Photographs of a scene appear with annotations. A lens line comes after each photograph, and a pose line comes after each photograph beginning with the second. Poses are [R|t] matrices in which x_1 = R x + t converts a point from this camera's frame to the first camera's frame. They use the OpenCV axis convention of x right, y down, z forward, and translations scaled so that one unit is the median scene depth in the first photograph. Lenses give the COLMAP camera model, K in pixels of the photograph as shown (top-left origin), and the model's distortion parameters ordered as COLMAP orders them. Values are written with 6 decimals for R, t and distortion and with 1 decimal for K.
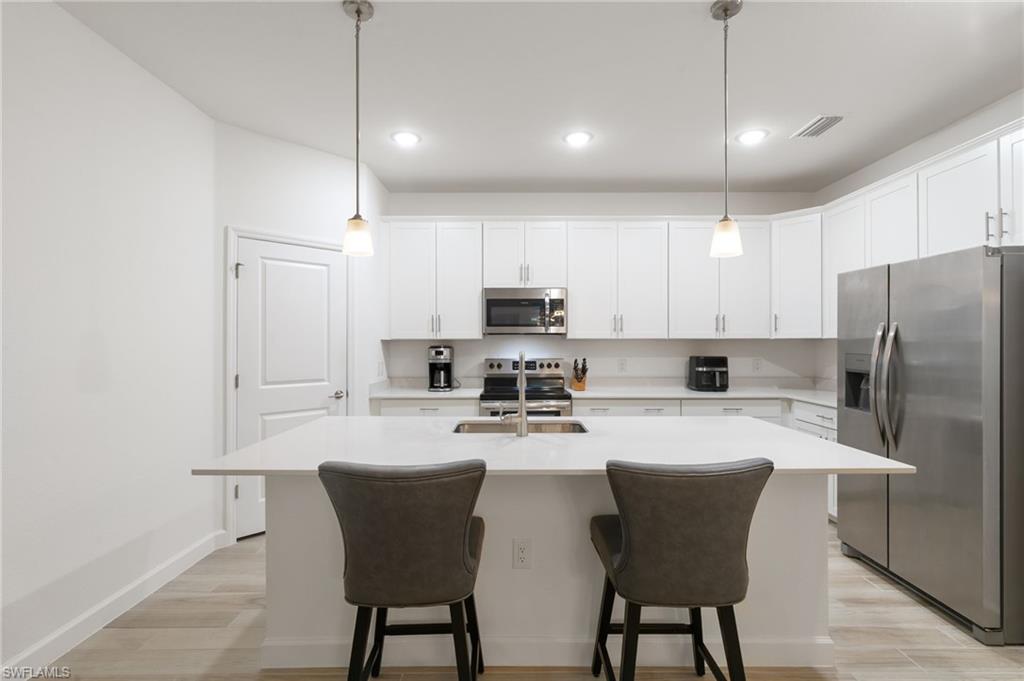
lens RADIAL K [[464.6, 0, 512.0], [0, 464.6, 340.5], [0, 0, 1]] dist [0.000428, -0.000014]
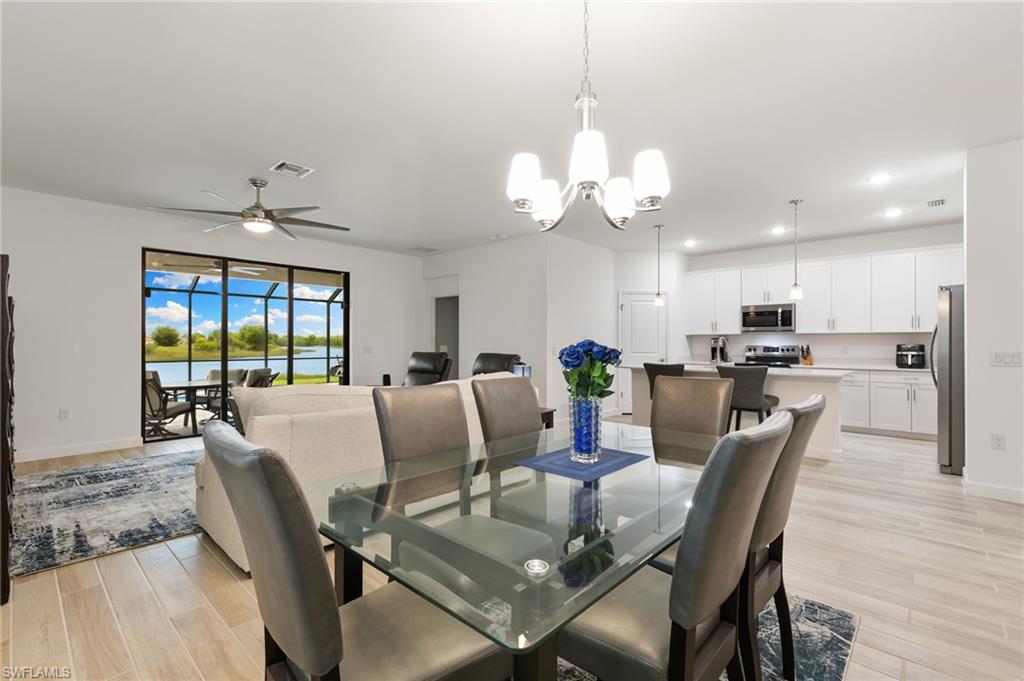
lens RADIAL K [[464.6, 0, 512.0], [0, 464.6, 340.5], [0, 0, 1]] dist [0.000428, -0.000014]
pose [[0.735357, -0.001576, -0.677679, 0.510688], [-0.003546, 0.999975, -0.006174, 0.036382], [0.677671, 0.006943, 0.735332, -0.943457]]
